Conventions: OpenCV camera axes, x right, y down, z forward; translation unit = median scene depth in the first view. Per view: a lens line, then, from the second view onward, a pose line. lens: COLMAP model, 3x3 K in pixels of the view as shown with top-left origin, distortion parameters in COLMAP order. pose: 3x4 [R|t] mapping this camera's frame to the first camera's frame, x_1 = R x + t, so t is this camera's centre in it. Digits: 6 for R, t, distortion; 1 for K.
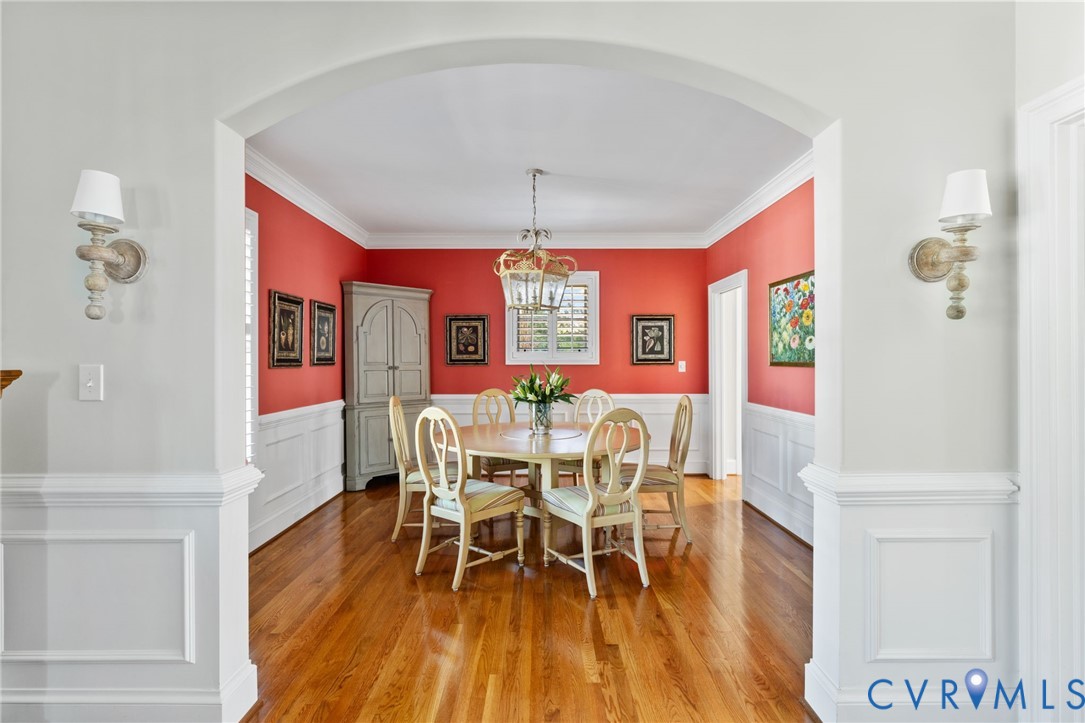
lens RADIAL K [[517.6, 0, 537.5], [0, 517.6, 359.2], [0, 0, 1]] dist [0.000146, 0.000140]
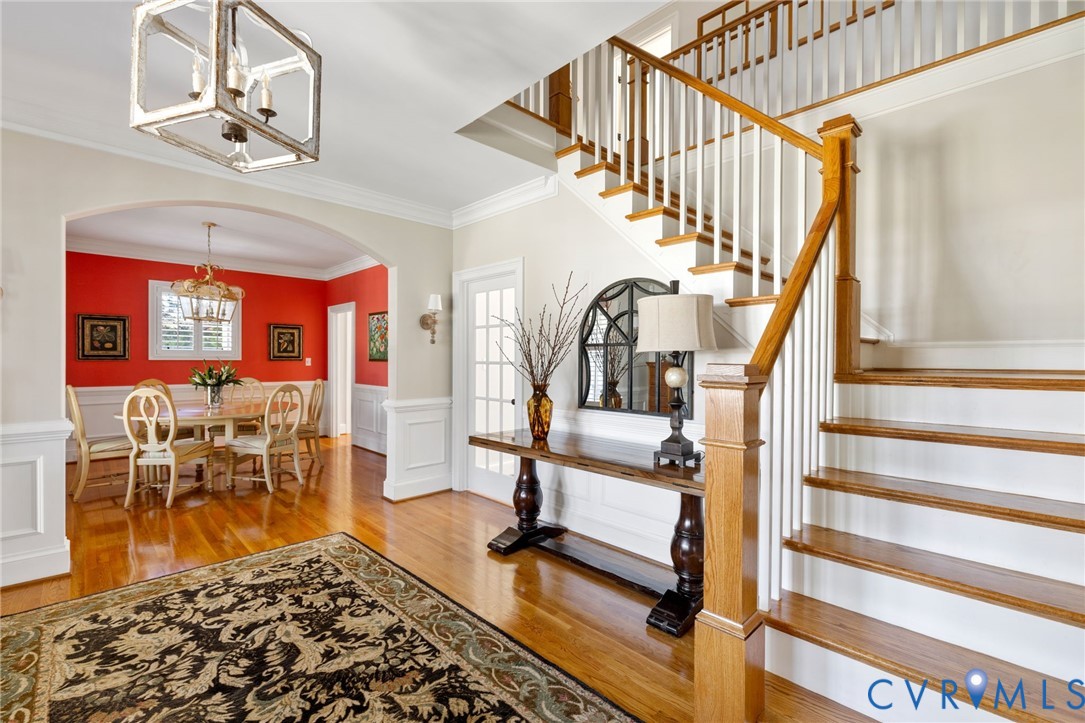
lens RADIAL K [[475.9, 0, 540.1], [0, 475.9, 363.5], [0, 0, 1]] dist [-0.001595, 0.000321]
pose [[0.715907, -0.001052, 0.698195, -0.186044], [-0.008555, 0.999911, 0.010278, -0.000141], [-0.698144, -0.013332, 0.715834, -0.398185]]
